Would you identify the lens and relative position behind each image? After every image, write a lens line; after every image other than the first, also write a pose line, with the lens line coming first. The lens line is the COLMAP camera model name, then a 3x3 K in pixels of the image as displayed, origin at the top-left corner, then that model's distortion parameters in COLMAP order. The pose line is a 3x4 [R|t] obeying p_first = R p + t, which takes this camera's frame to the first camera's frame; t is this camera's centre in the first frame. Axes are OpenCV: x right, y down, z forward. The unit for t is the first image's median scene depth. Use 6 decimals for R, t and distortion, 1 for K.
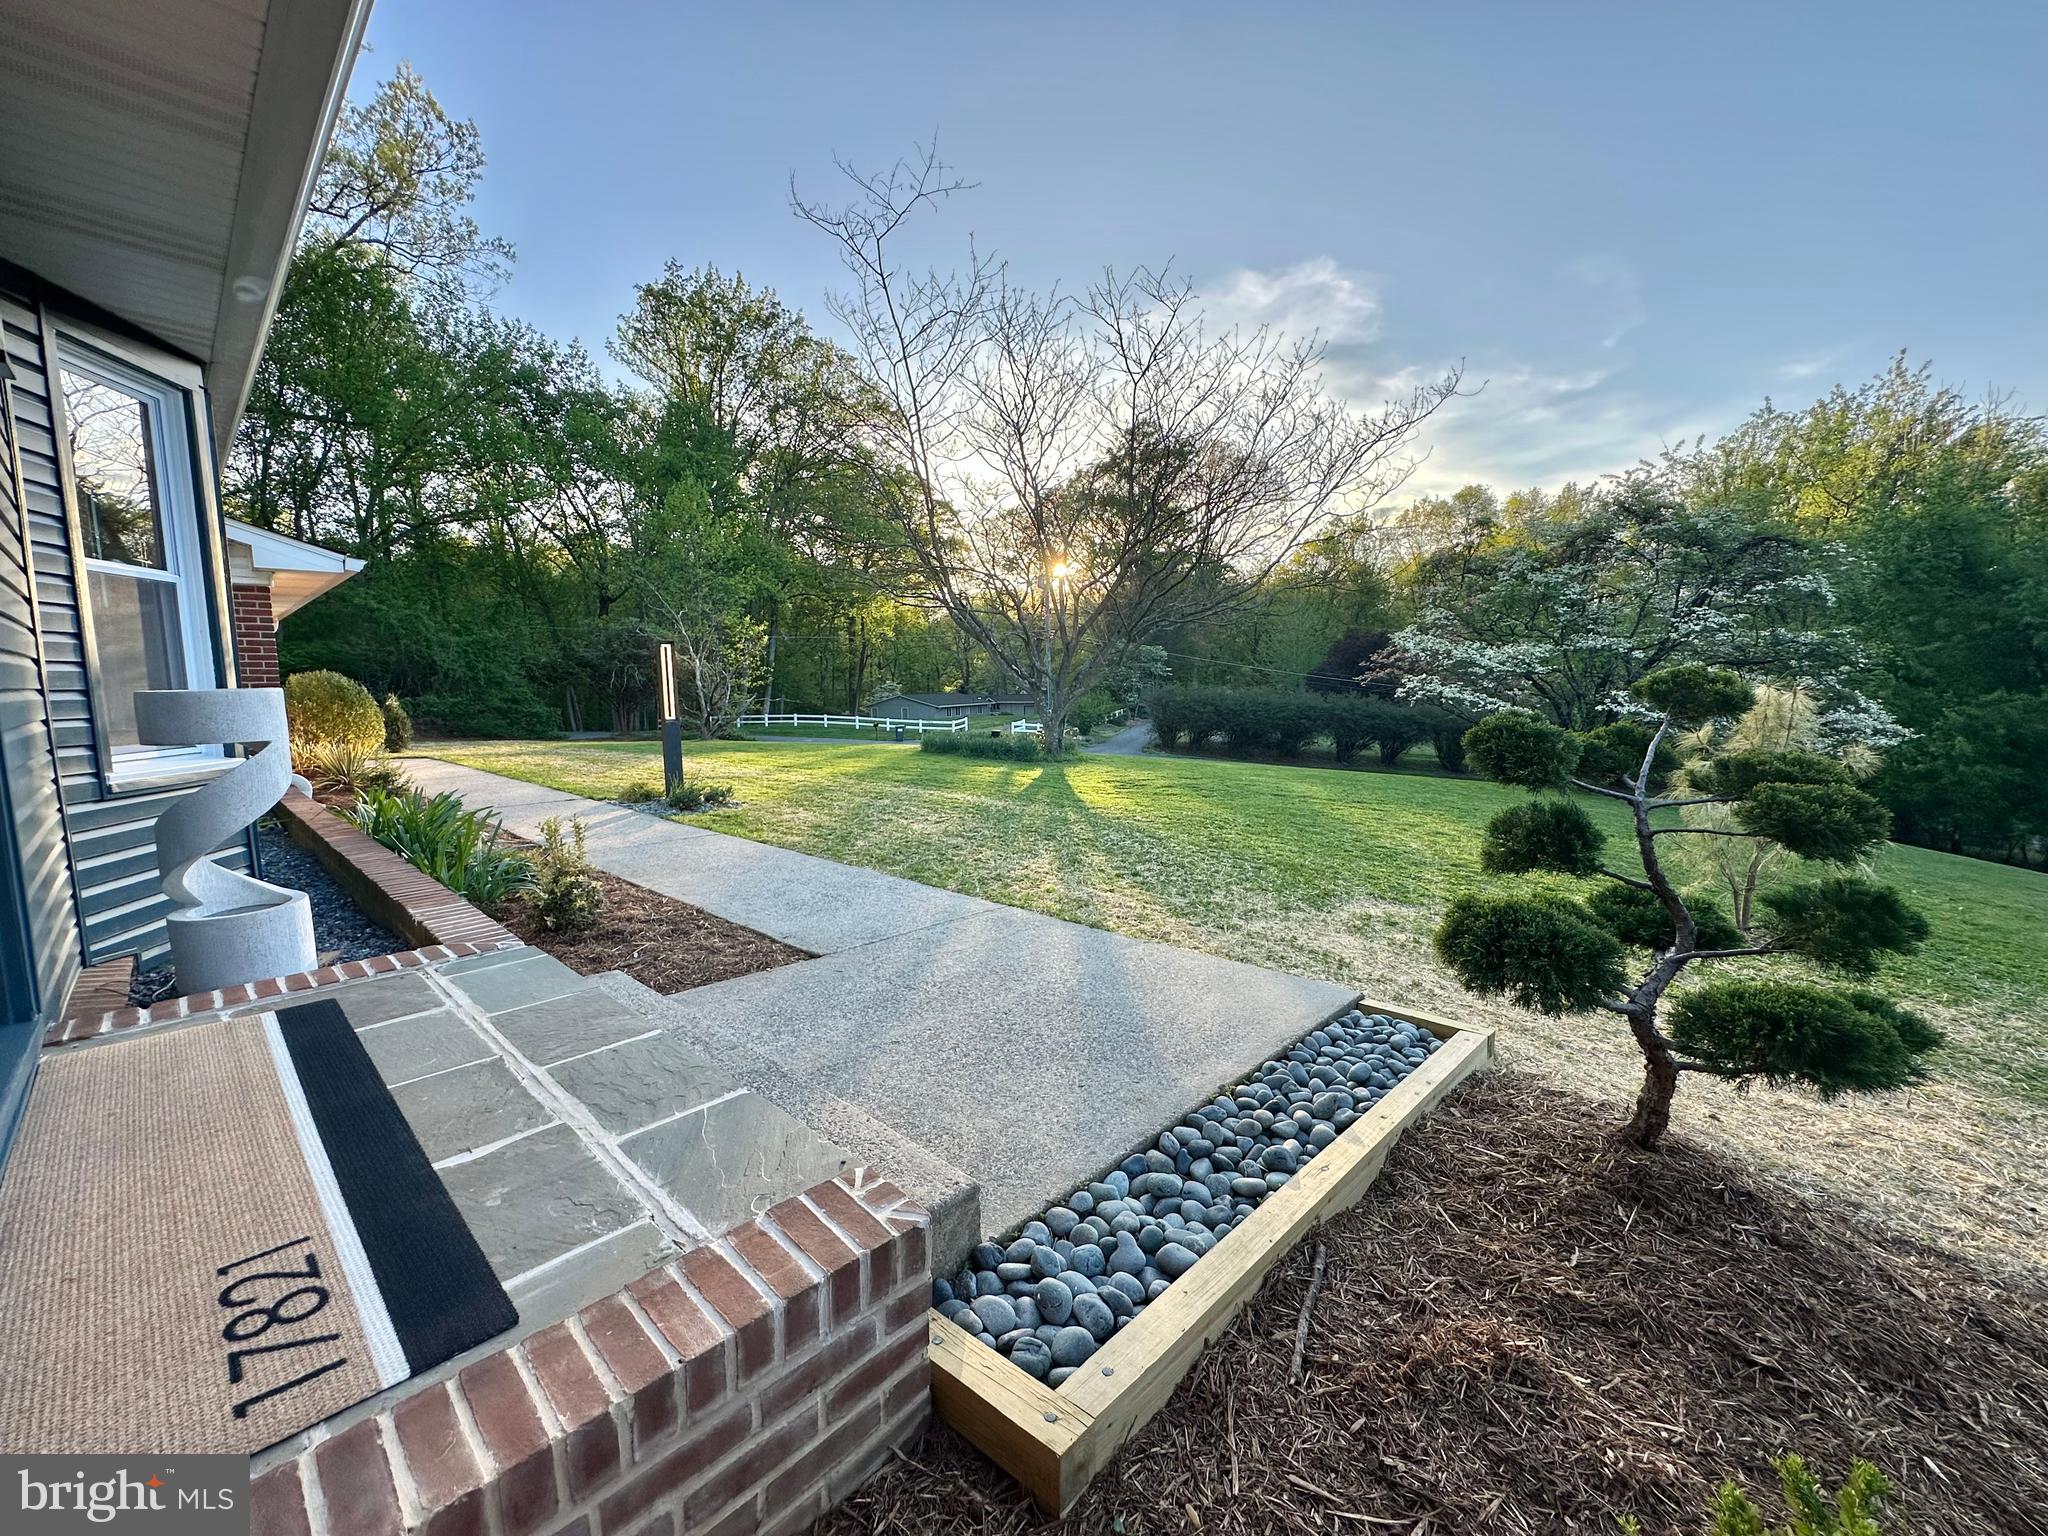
lens RADIAL K [[818.5, 0, 1023.0], [0, 818.5, 771.5], [0, 0, 1]] dist [-0.003698, 0.001002]
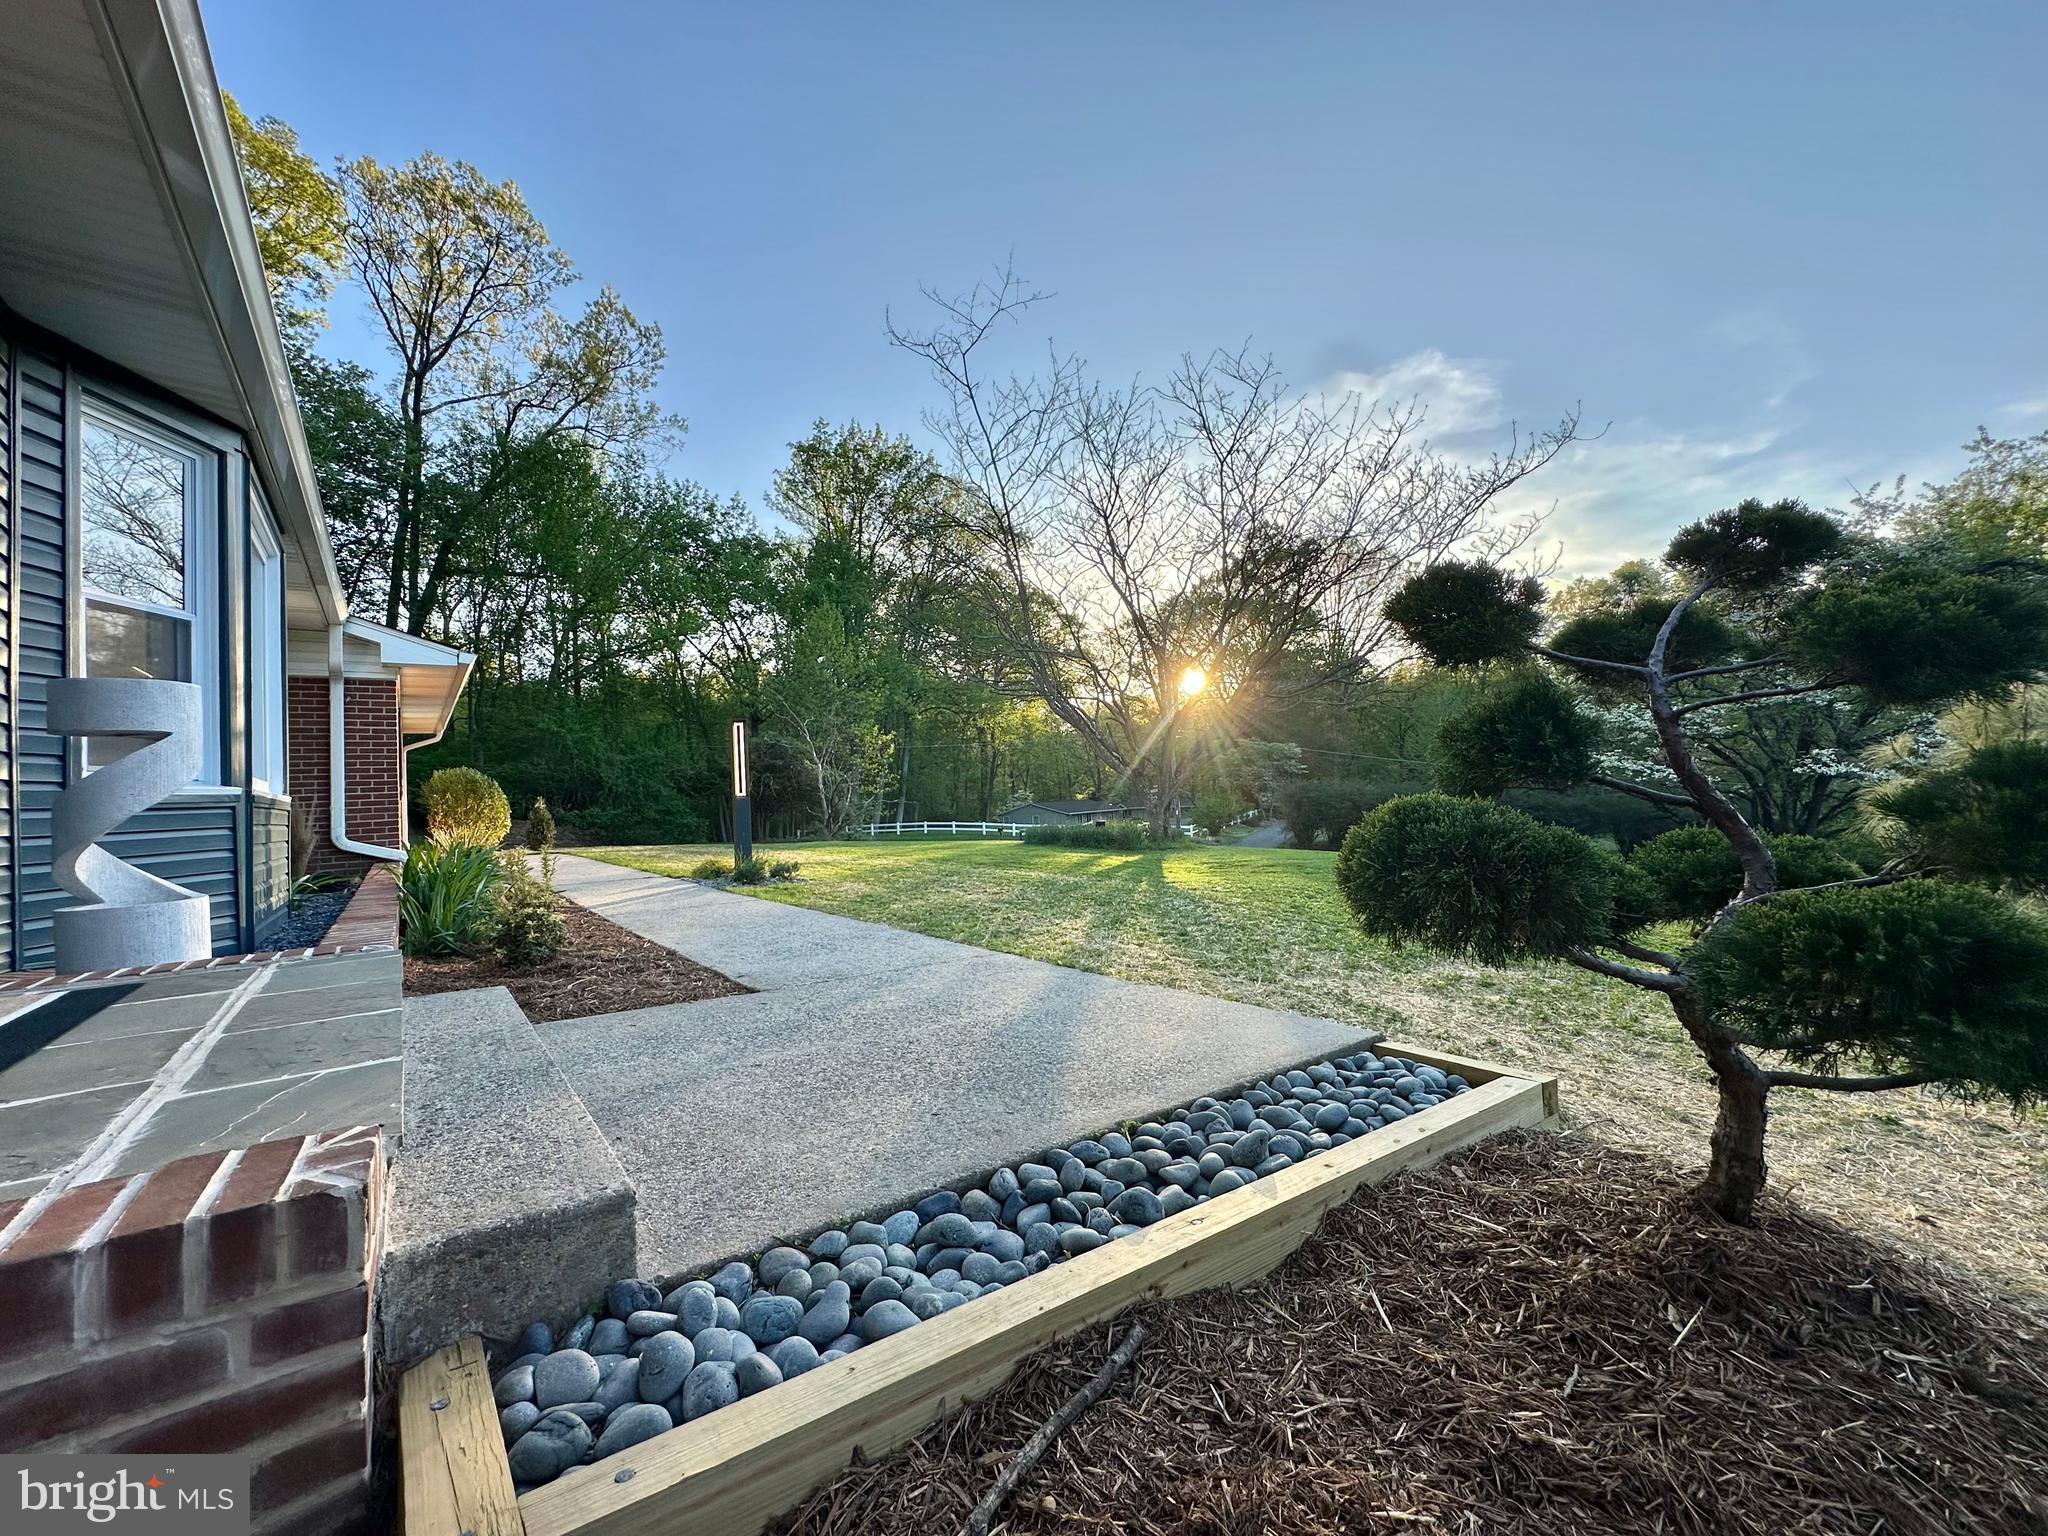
lens RADIAL K [[818.5, 0, 1024.8], [0, 818.5, 772.1], [0, 0, 1]] dist [-0.003698, 0.001002]
pose [[0.986181, -0.033689, -0.162208, 0.104429], [0.011763, 0.990874, -0.134279, 0.061083], [0.165251, 0.130516, 0.977577, 0.078661]]
